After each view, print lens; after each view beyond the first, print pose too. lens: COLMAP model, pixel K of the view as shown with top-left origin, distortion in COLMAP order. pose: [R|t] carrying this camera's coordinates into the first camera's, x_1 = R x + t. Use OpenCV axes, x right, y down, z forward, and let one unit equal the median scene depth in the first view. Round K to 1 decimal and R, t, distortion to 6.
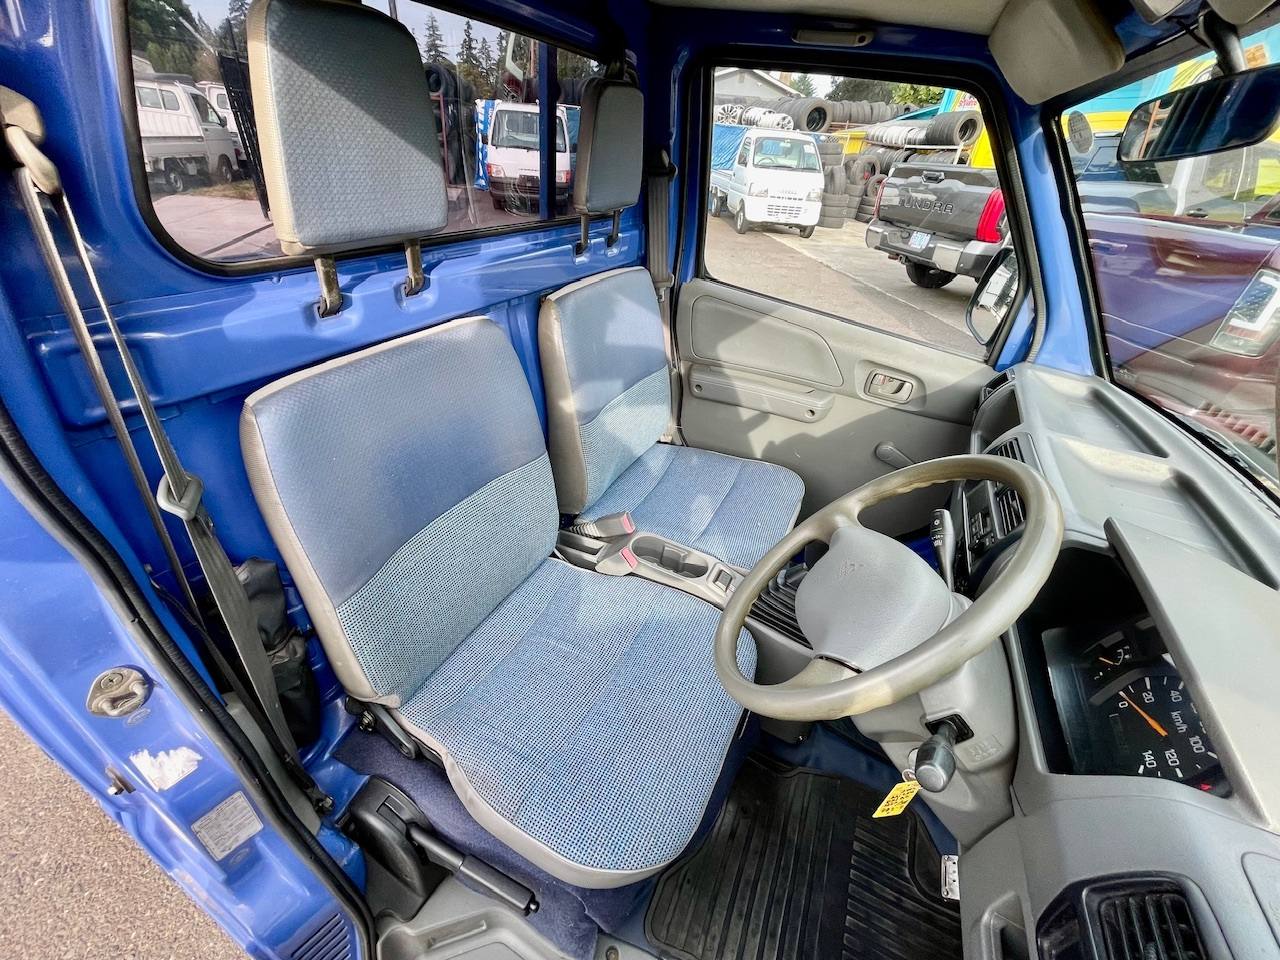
lens RADIAL K [[511.2, 0, 632.2], [0, 511.2, 480.7], [0, 0, 1]] dist [-0.002246, 0.001103]
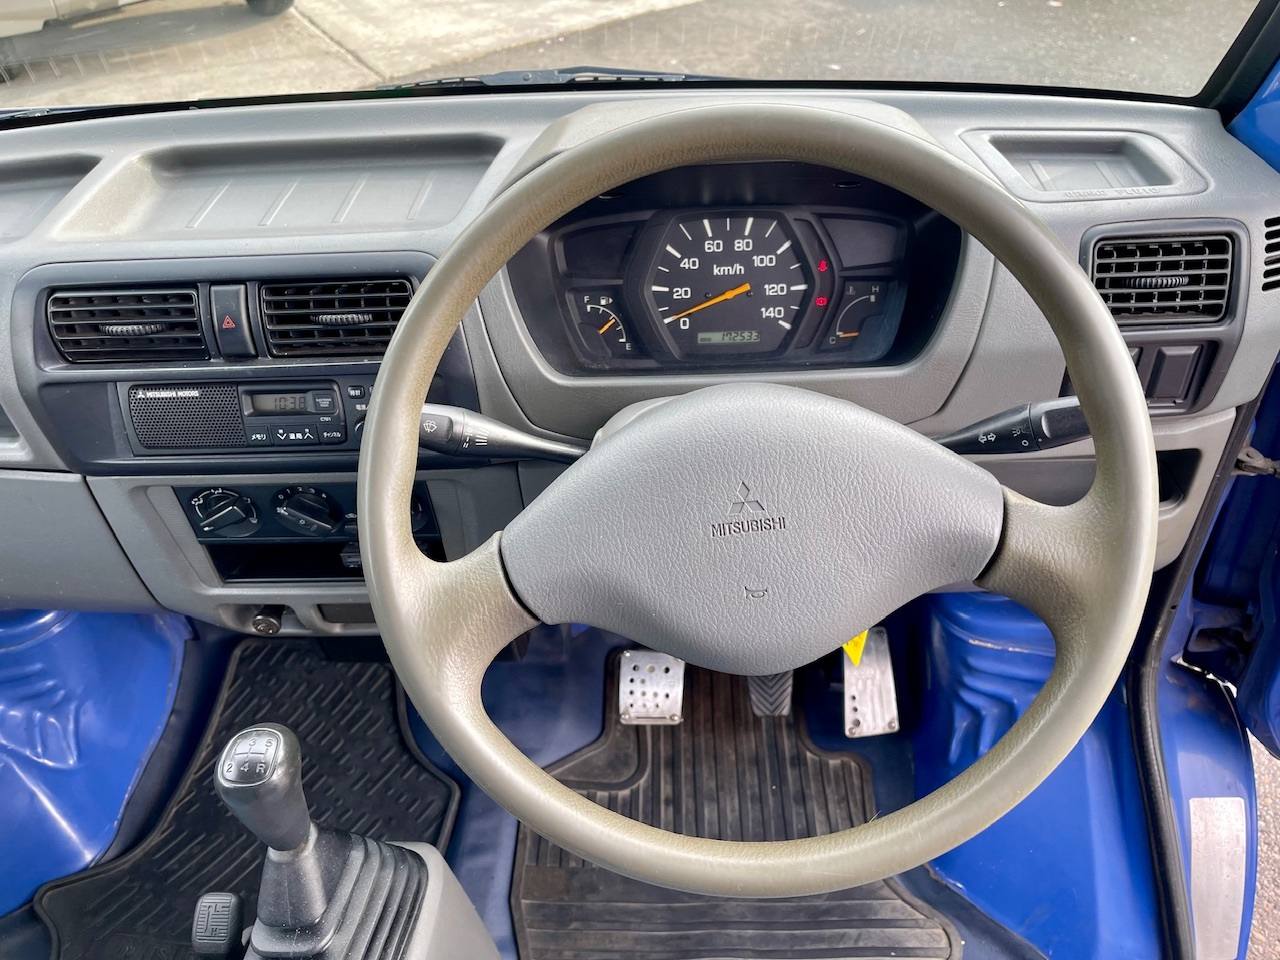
lens RADIAL K [[981.2, 0, 643.7], [0, 981.2, 465.6], [0, 0, 1]] dist [0.057838, -0.080046]
pose [[-0.424807, -0.619658, 0.659972, -0.193349], [0.526695, 0.423762, 0.736897, -1.664743], [-0.736295, 0.660643, 0.146354, 3.012714]]
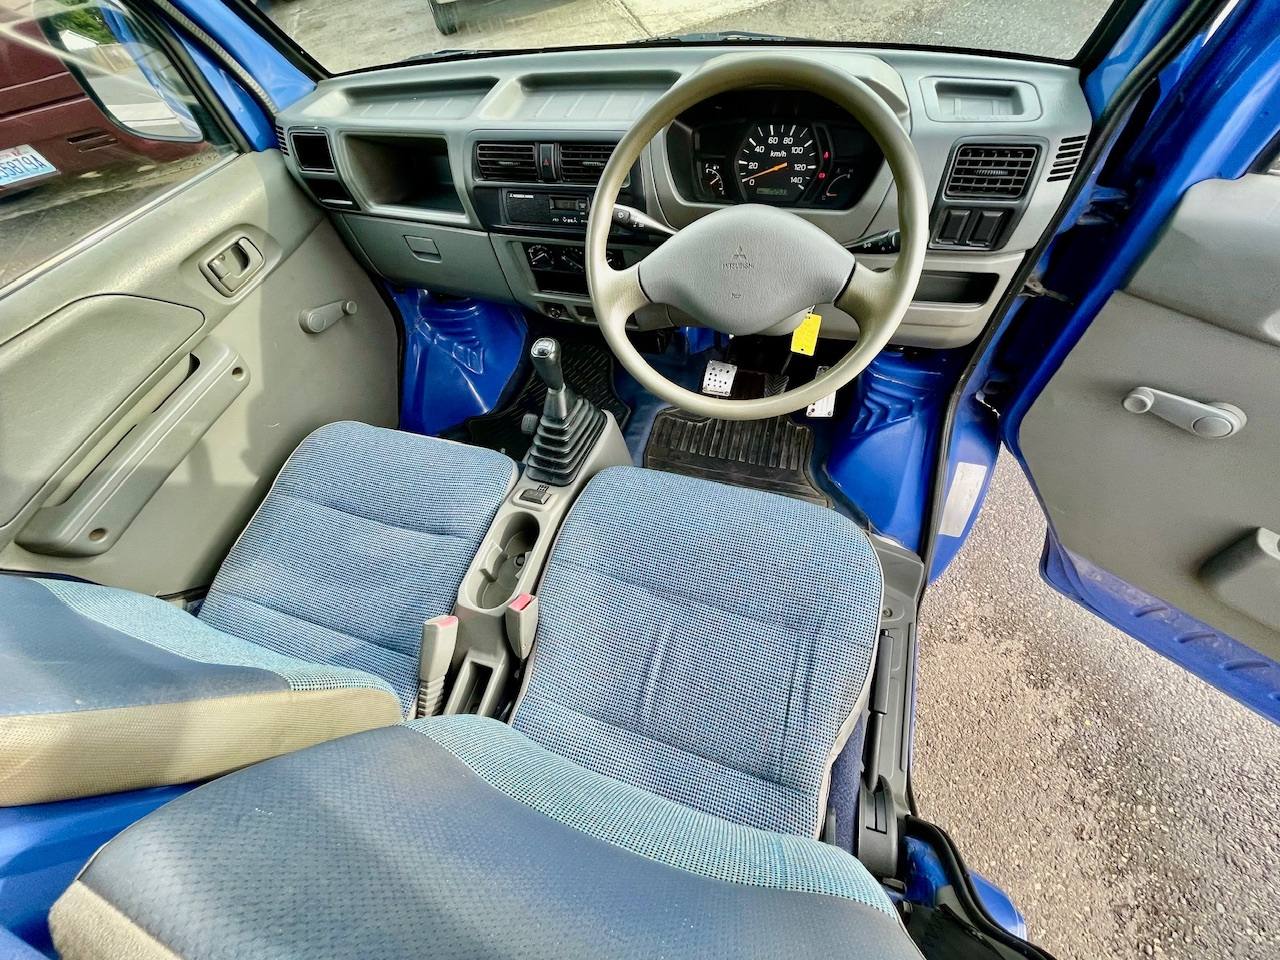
lens RADIAL K [[511.2, 0, 630.7], [0, 511.2, 471.8], [0, 0, 1]] dist [-0.002246, 0.001103]
pose [[-0.167645, -0.858822, 0.484065, -1.345158], [0.642076, 0.277477, 0.714664, -1.940157], [-0.748087, 0.430616, 0.504912, 2.711256]]
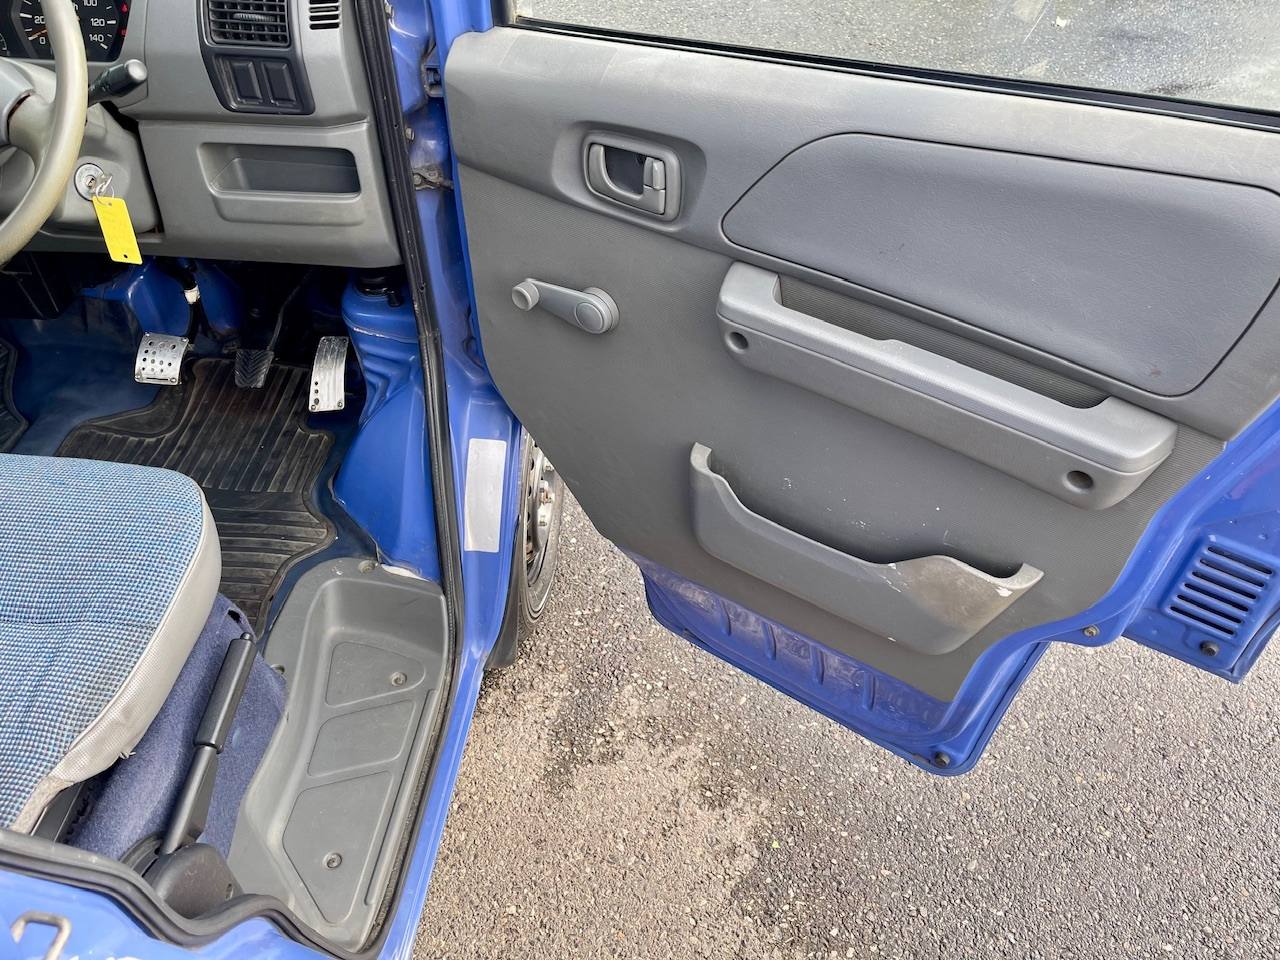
lens RADIAL K [[981.2, 0, 644.7], [0, 981.2, 476.2], [0, 0, 1]] dist [0.057838, -0.080046]
pose [[-0.367527, -0.715844, 0.593709, -4.529874], [0.481880, 0.399431, 0.779901, -0.697527], [-0.795434, 0.572732, 0.198149, 0.246206]]
